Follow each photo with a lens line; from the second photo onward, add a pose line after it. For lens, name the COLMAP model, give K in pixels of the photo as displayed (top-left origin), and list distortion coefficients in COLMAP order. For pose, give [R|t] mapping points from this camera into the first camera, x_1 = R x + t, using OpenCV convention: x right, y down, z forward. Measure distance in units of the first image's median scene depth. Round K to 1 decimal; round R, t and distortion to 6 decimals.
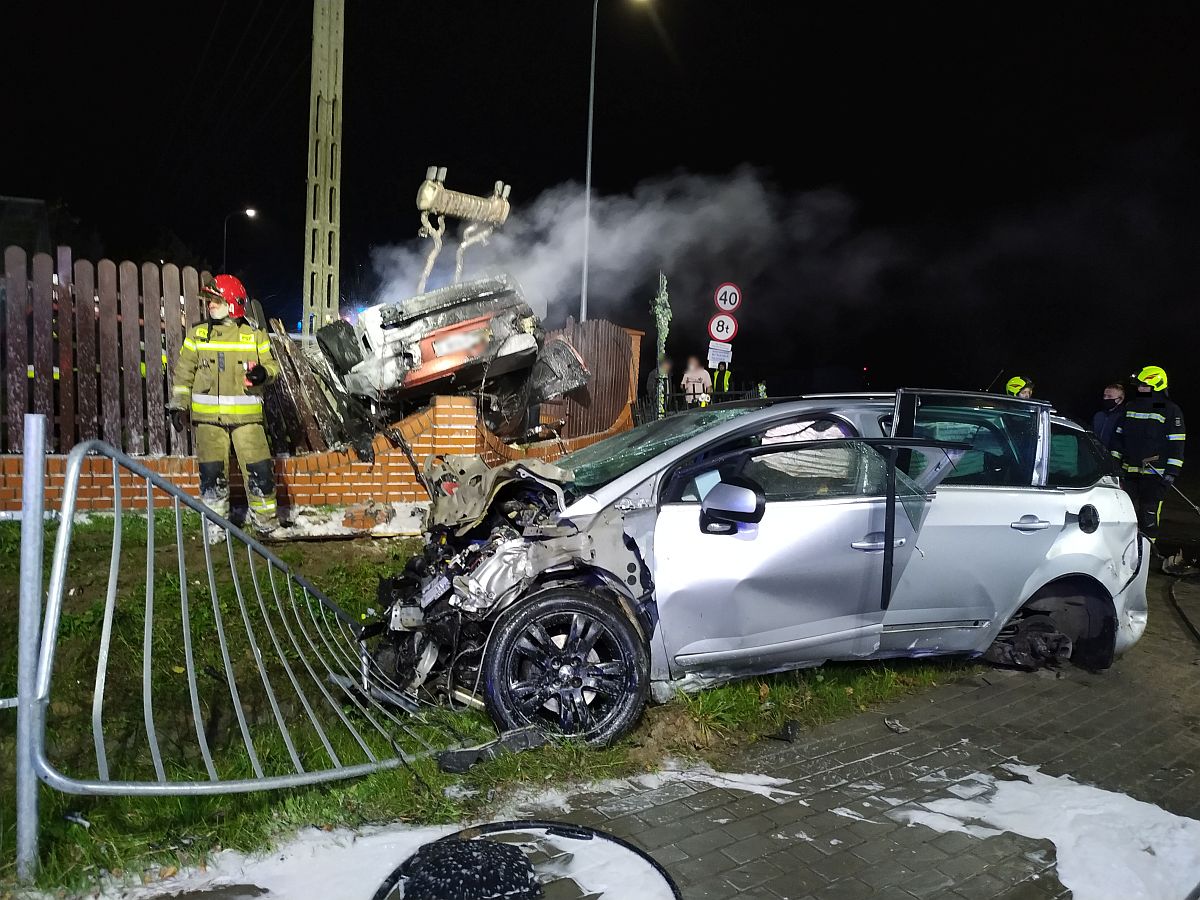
lens RADIAL K [[858.6, 0, 589.6], [0, 858.6, 446.8], [0, 0, 1]] dist [0.004994, -0.013963]
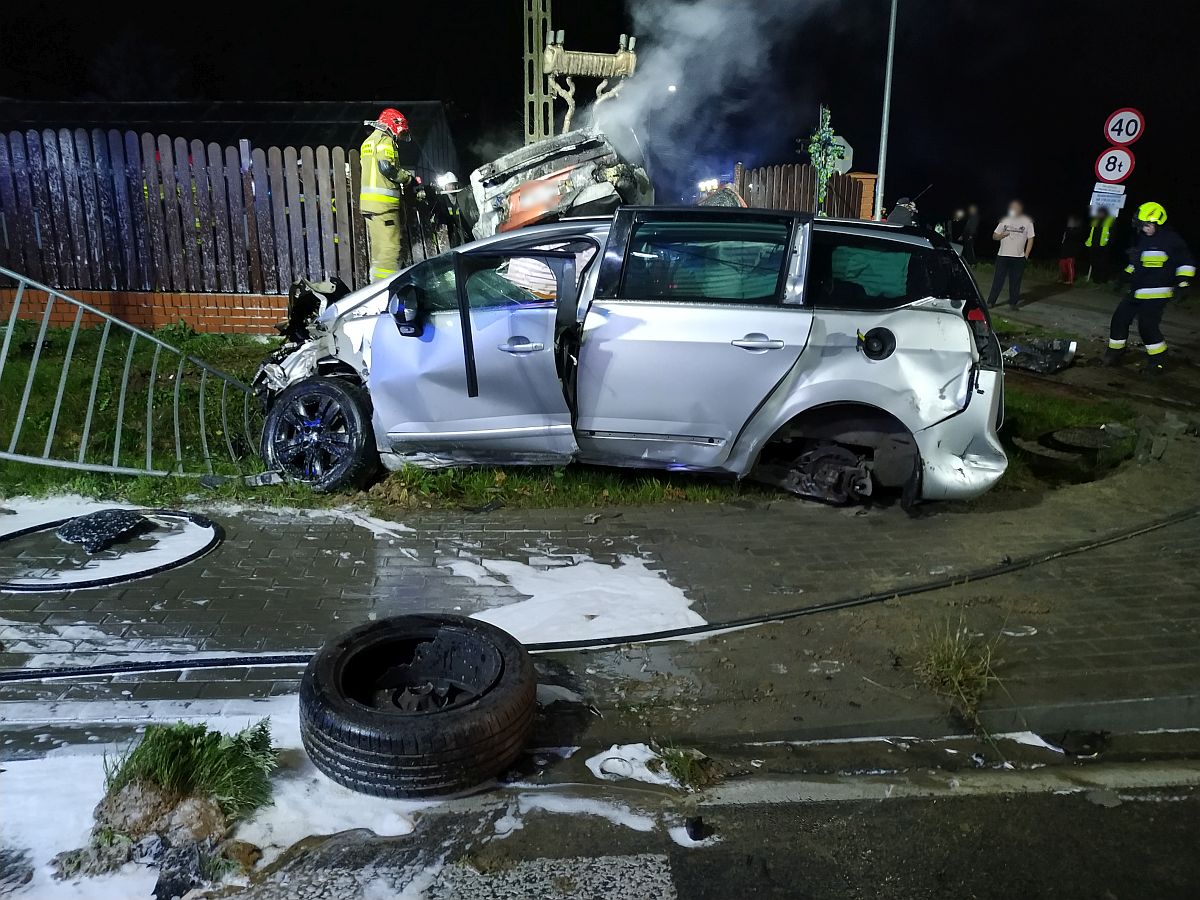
lens RADIAL K [[858.6, 0, 597.2], [0, 858.6, 442.8], [0, 0, 1]] dist [0.004994, -0.013963]
pose [[0.870004, 0.077931, -0.486847, 0.558855], [-0.008153, 0.989568, 0.143833, 0.042252], [0.492977, -0.121166, 0.861564, 0.036714]]
